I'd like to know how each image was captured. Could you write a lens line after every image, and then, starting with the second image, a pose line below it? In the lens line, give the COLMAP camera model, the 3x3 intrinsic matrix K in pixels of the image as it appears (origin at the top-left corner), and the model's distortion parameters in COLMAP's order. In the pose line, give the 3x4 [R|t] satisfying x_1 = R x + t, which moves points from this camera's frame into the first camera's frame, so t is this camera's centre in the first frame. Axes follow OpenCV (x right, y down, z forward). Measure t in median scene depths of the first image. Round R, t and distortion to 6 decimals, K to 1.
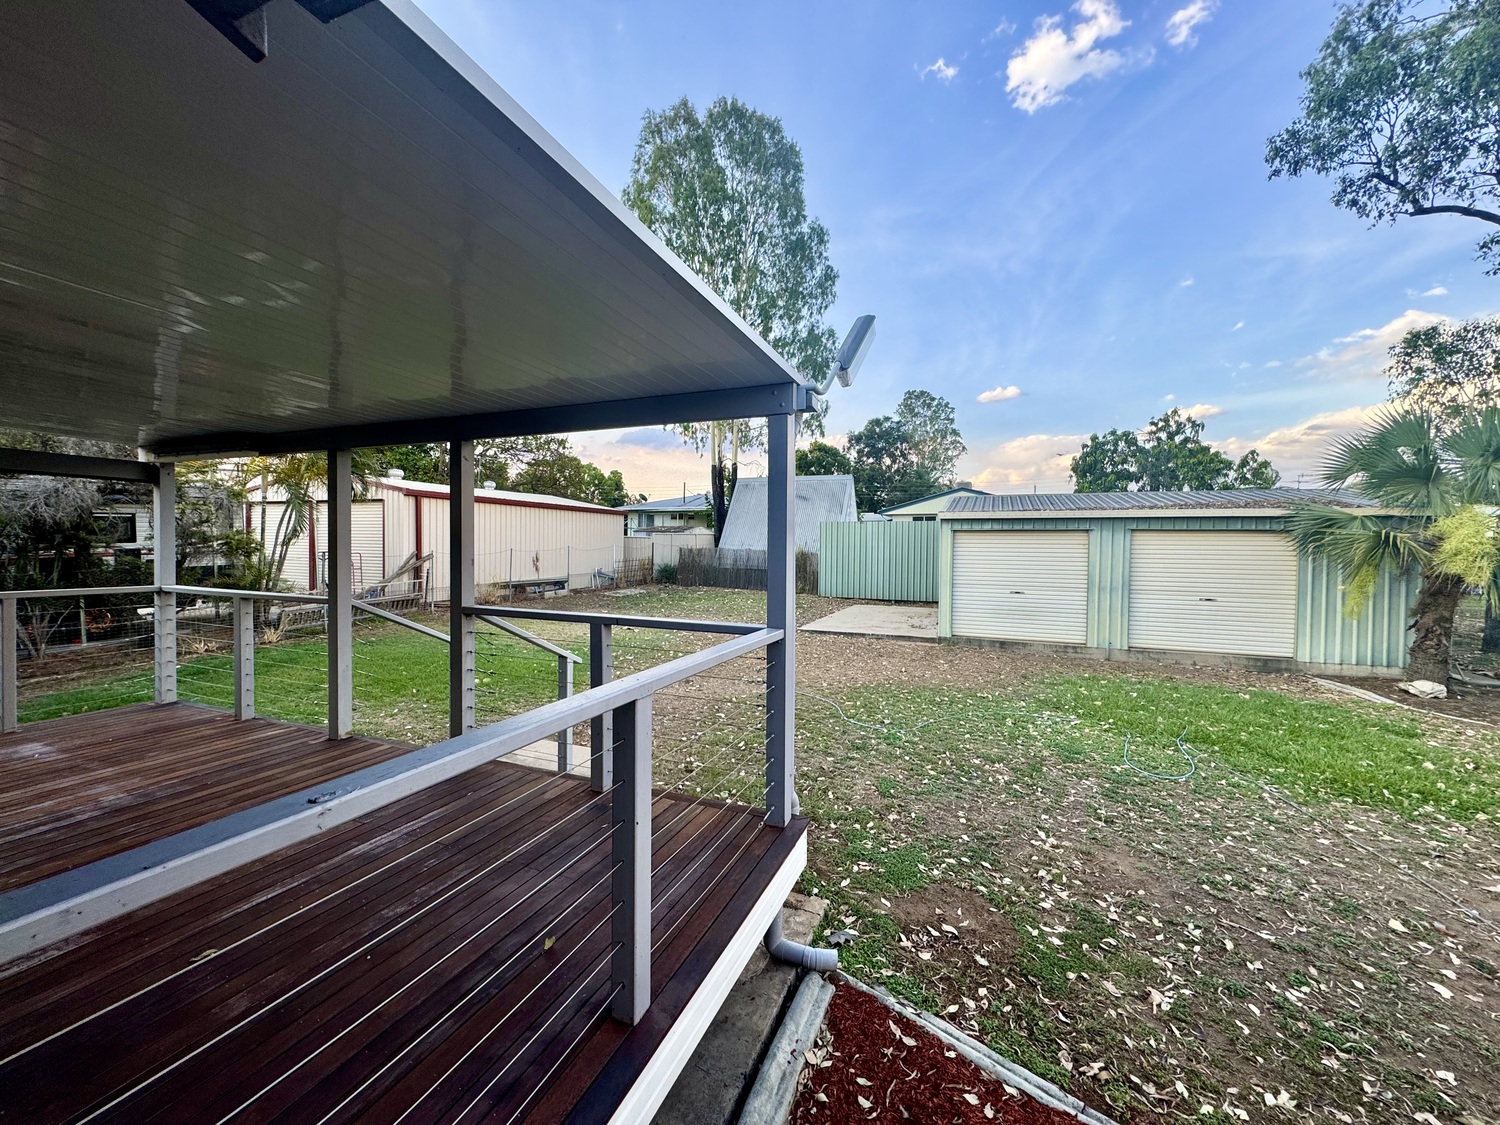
lens RADIAL K [[598.9, 0, 750.0], [0, 598.9, 562.5], [0, 0, 1]] dist [-0.001636, -0.000097]
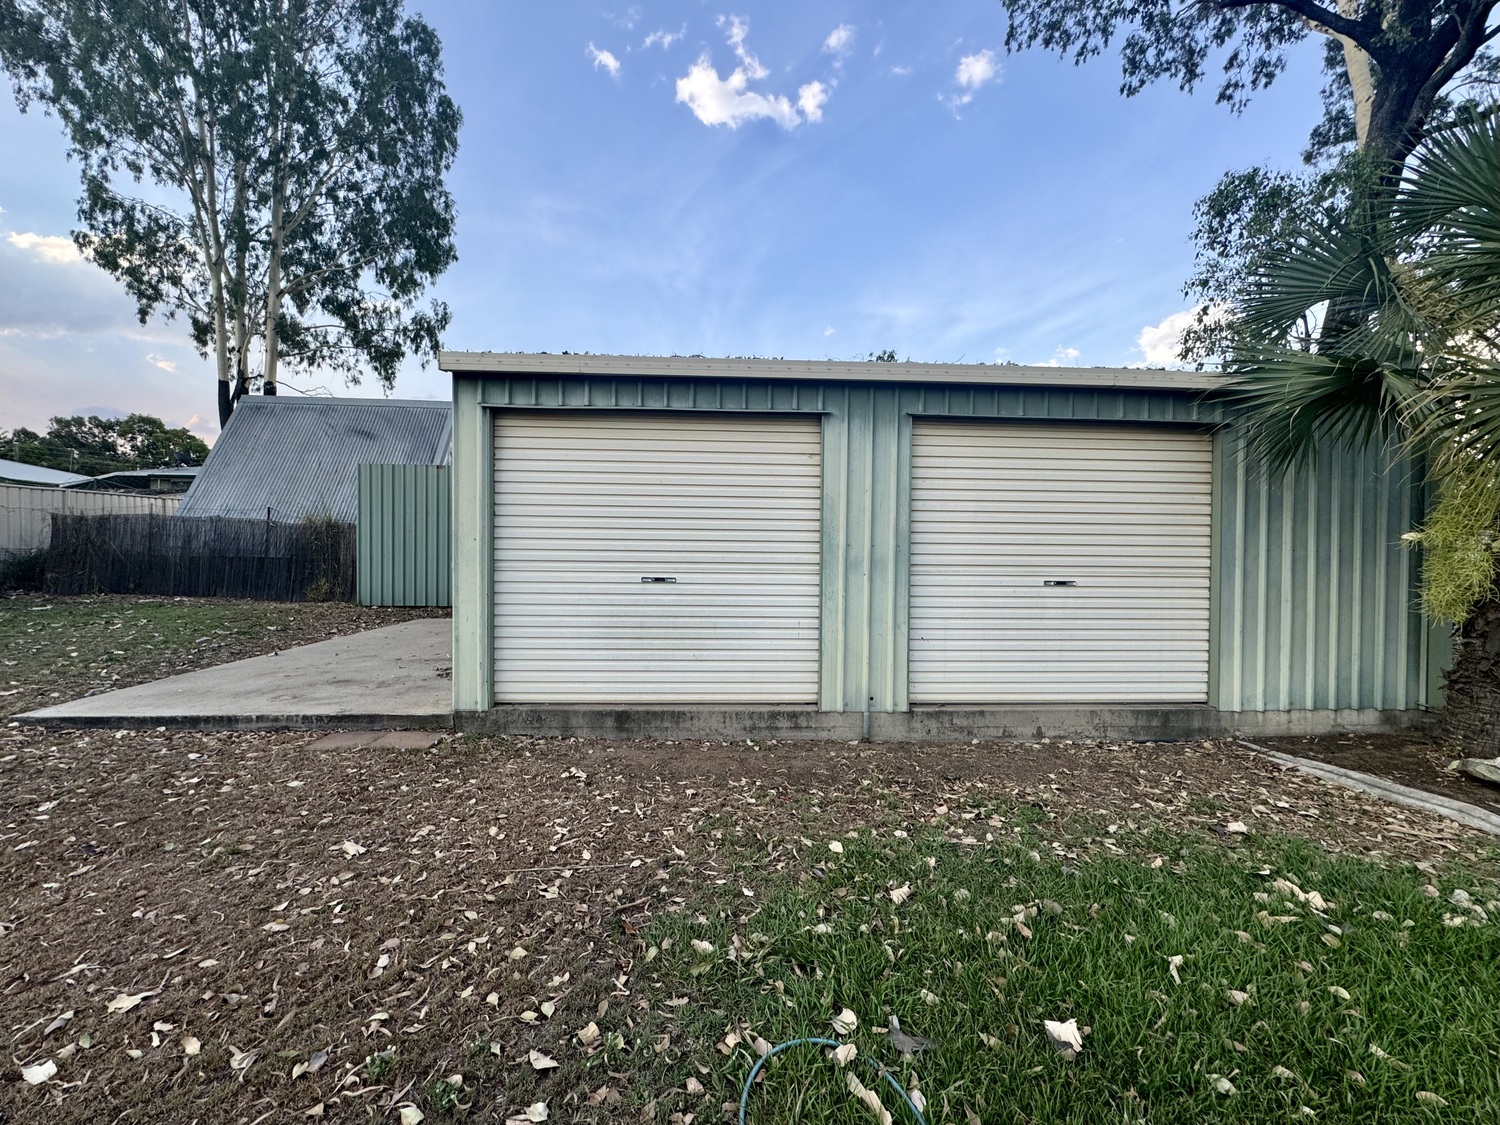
lens RADIAL K [[598.9, 0, 750.0], [0, 598.9, 562.5], [0, 0, 1]] dist [-0.001636, -0.000097]
pose [[0.863238, -0.007957, 0.504735, 0.302387], [0.007013, 0.999968, 0.003771, 0.037858], [-0.504749, 0.000284, 0.863266, 0.637619]]
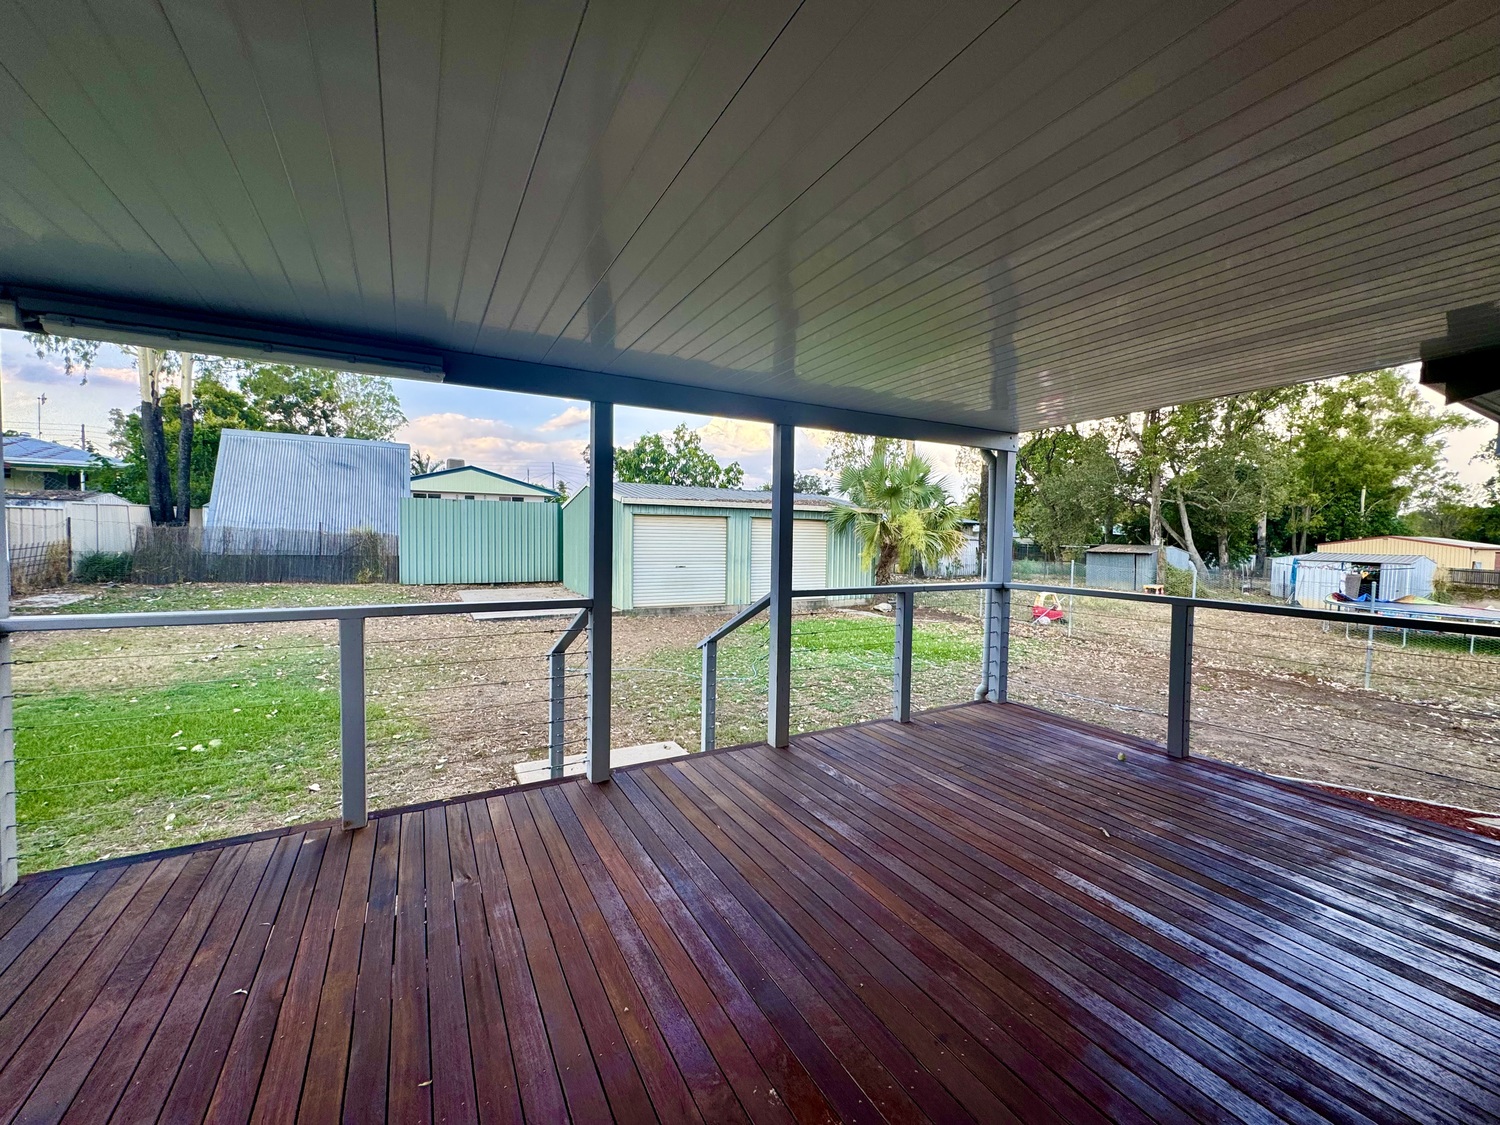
lens RADIAL K [[598.9, 0, 750.0], [0, 598.9, 562.5], [0, 0, 1]] dist [-0.001636, -0.000097]
pose [[0.619084, -0.038507, 0.784380, -0.419236], [0.012503, 0.999154, 0.039182, -0.004237], [-0.785225, -0.014450, 0.619042, 0.135290]]
